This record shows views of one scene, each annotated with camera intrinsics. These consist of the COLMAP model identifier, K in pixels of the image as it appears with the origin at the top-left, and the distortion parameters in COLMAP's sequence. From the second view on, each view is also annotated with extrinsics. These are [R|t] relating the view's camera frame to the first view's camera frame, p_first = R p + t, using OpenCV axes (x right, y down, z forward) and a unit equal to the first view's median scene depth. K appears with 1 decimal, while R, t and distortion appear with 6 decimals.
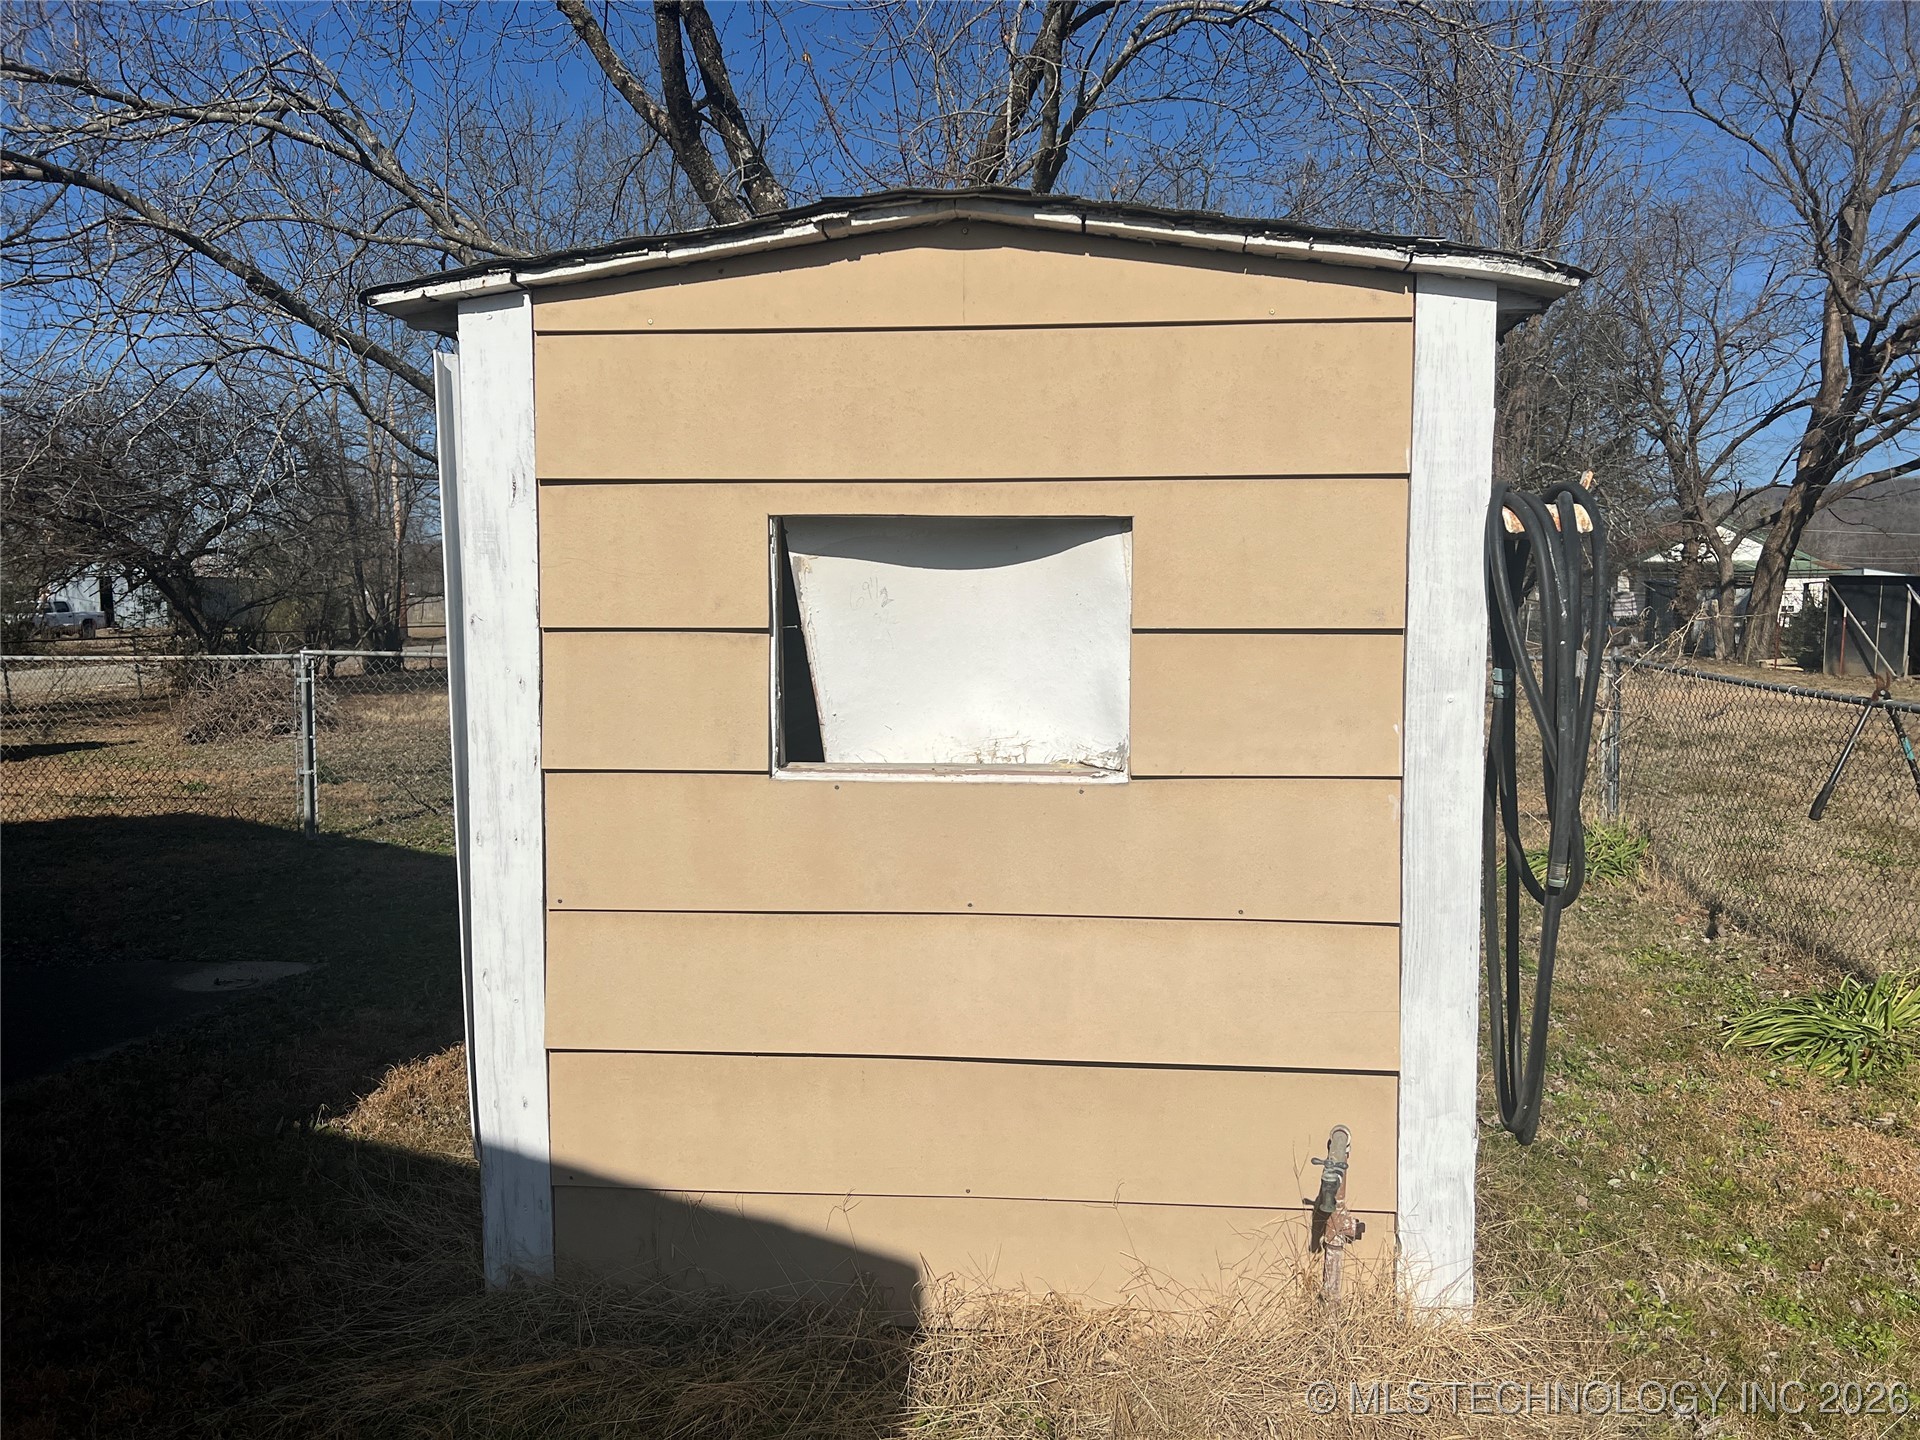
lens RADIAL K [[1438.2, 0, 962.0], [0, 1438.2, 725.1], [0, 0, 1]] dist [0.068486, -0.079163]
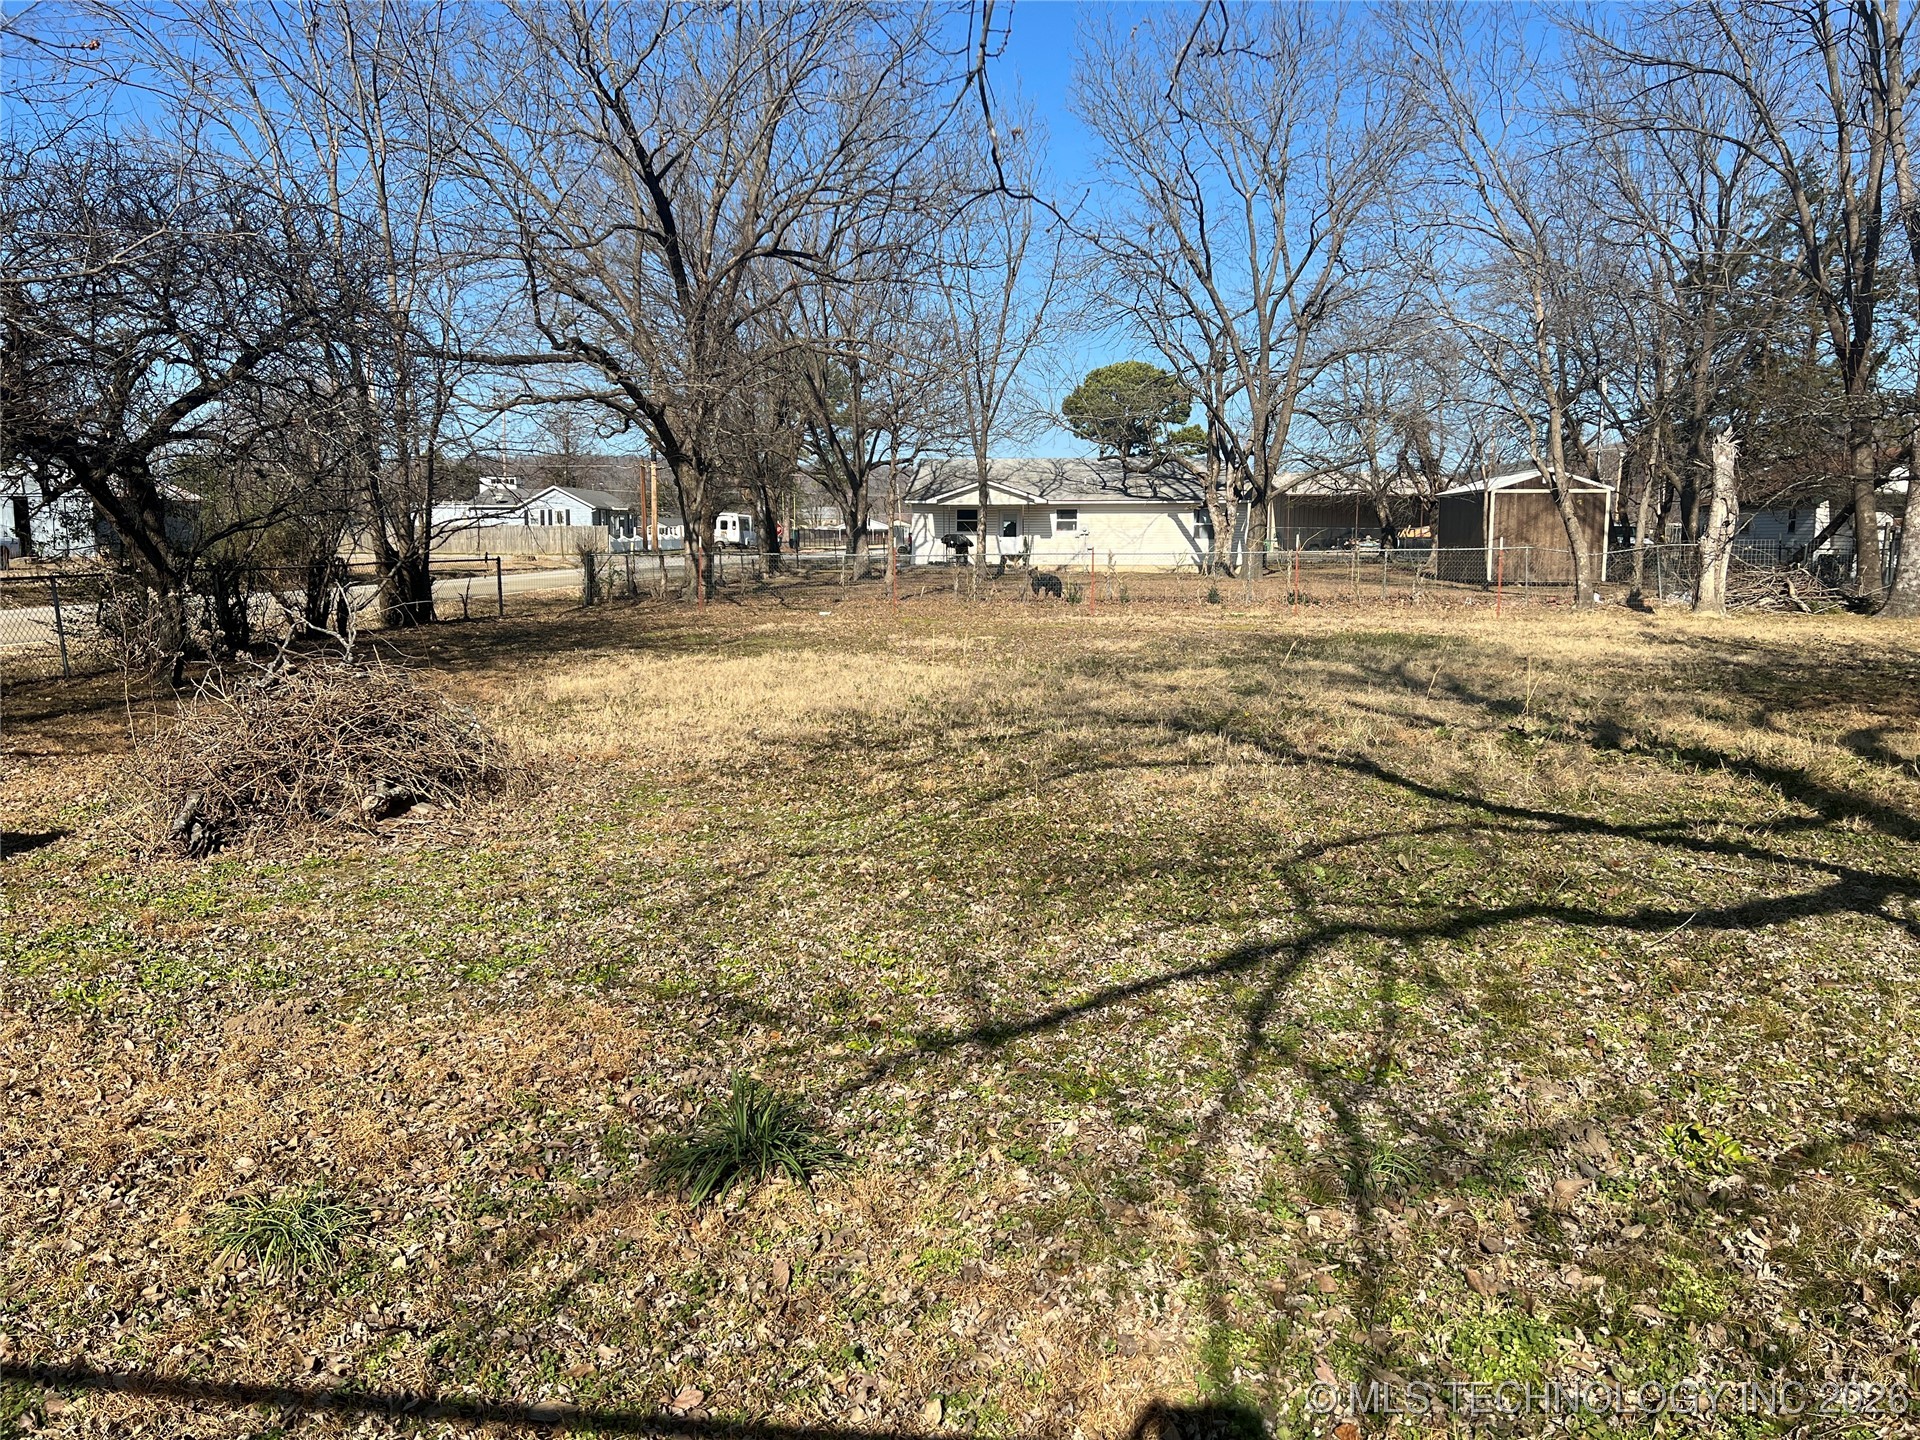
lens RADIAL K [[1438.2, 0, 958.0], [0, 1438.2, 711.2], [0, 0, 1]] dist [0.068486, -0.079163]
pose [[0.999350, 0.004324, 0.035780, -0.210937], [-0.005578, 0.999370, 0.035041, -0.028327], [-0.035606, -0.035218, 0.998745, 0.374449]]
